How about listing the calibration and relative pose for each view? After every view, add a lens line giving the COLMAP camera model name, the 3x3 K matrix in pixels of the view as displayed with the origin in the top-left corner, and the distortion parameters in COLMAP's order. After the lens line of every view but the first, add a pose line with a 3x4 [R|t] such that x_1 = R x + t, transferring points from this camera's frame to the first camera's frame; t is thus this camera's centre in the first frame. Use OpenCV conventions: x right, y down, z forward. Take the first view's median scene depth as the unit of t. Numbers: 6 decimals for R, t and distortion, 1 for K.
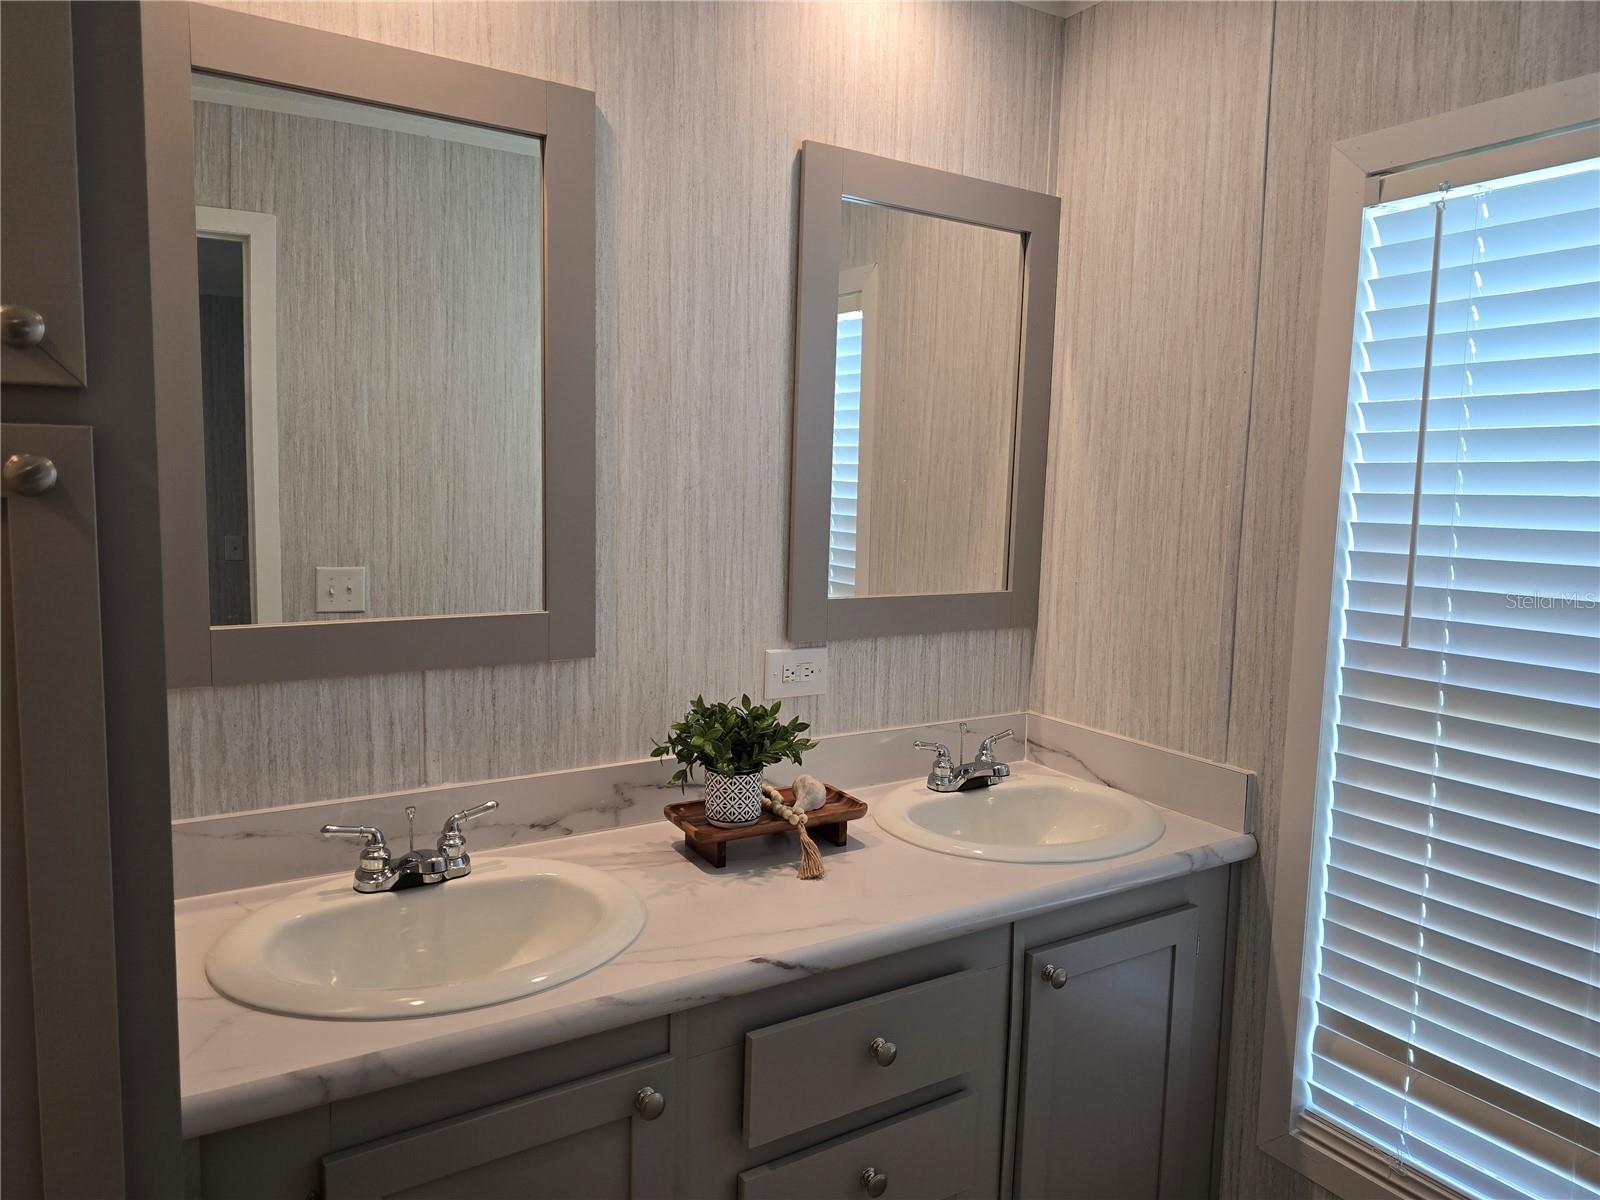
lens RADIAL K [[1072.7, 0, 789.3], [0, 1072.7, 602.7], [0, 0, 1]] dist [0.050666, -0.055369]
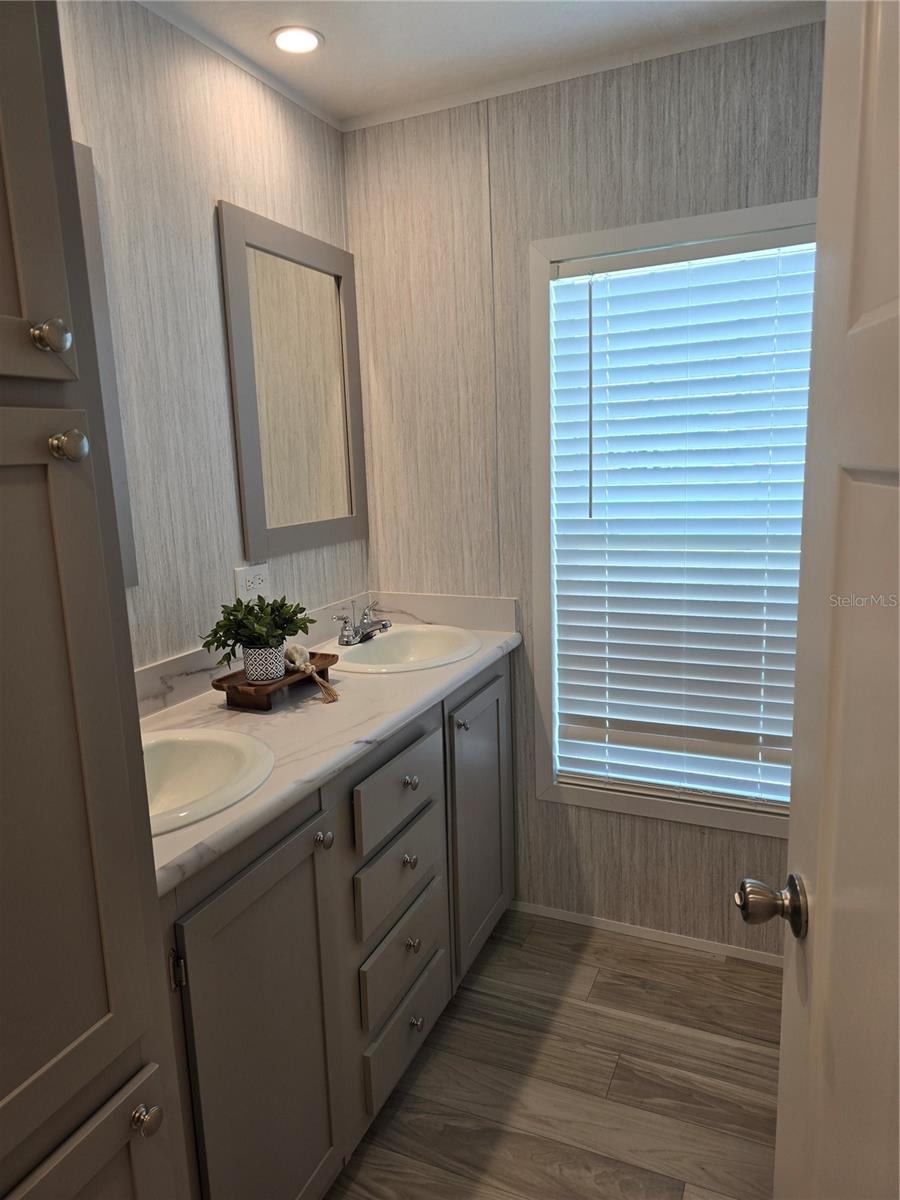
lens RADIAL K [[804.5, 0, 461.6], [0, 804.5, 610.7], [0, 0, 1]] dist [0.050666, -0.055369]
pose [[0.817141, -0.160224, 0.553723, -0.400945], [0.116653, 0.986682, 0.113356, 0.013788], [-0.564511, -0.028035, 0.824949, -0.059166]]
